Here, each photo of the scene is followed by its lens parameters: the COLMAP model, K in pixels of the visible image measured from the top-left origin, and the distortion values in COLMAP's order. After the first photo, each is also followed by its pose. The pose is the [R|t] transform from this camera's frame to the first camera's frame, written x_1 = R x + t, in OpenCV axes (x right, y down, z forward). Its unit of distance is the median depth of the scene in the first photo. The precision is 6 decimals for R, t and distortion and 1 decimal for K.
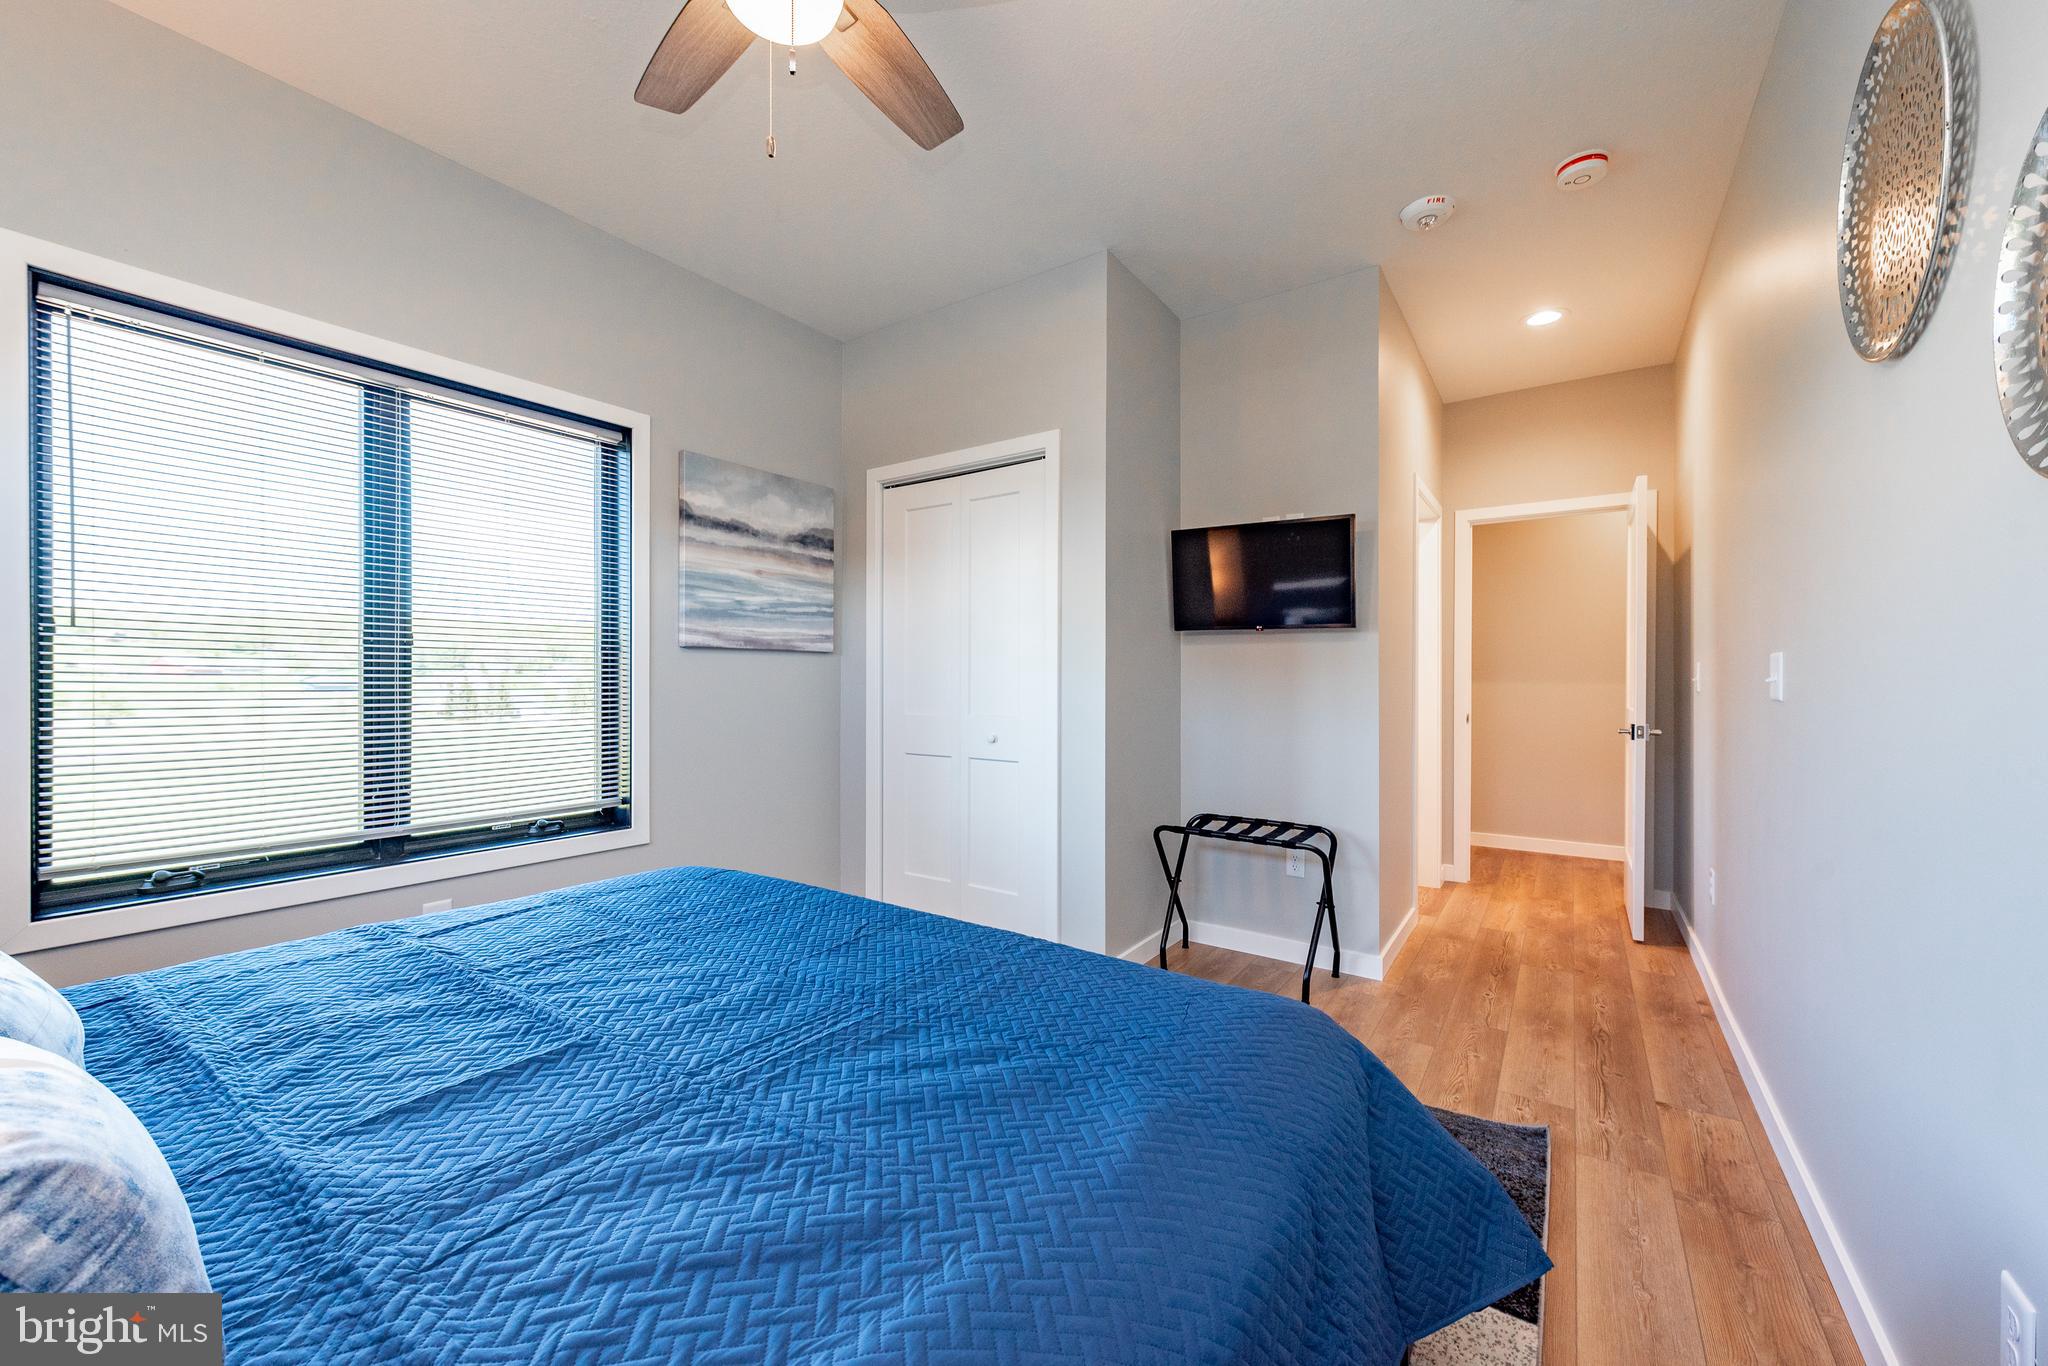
lens RADIAL K [[811.9, 0, 1014.7], [0, 811.9, 687.1], [0, 0, 1]] dist [0.003361, 0.000590]
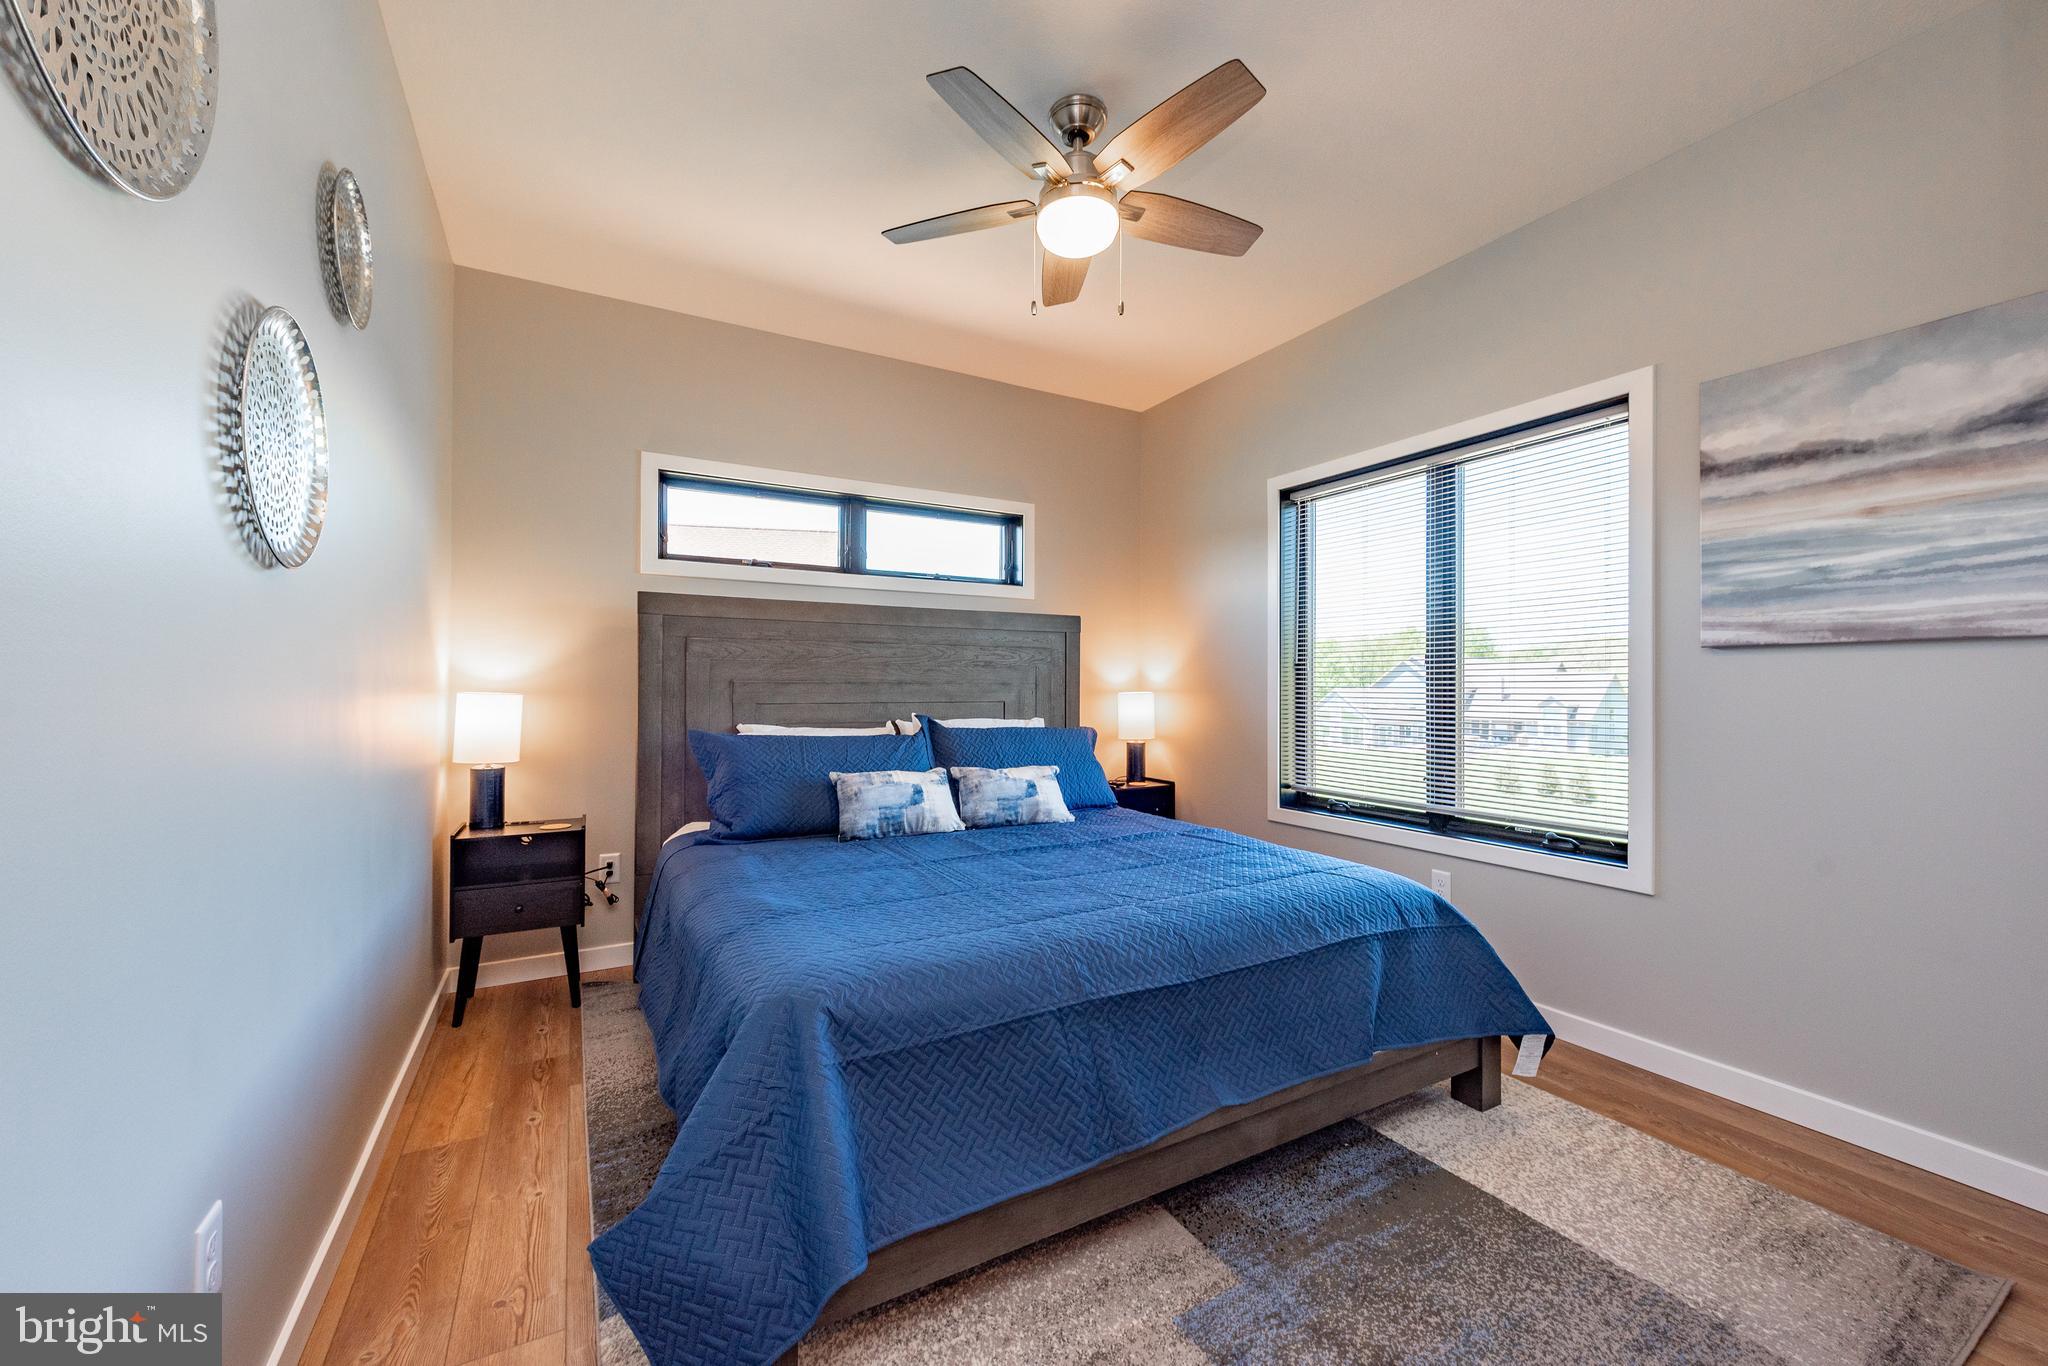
lens RADIAL K [[811.9, 0, 1020.8], [0, 811.9, 689.4], [0, 0, 1]] dist [0.003361, 0.000590]
pose [[-0.448761, -0.004734, -0.893639, 0.519255], [-0.017213, 0.999846, 0.003347, -0.003225], [0.893486, 0.016884, -0.448773, 0.753532]]
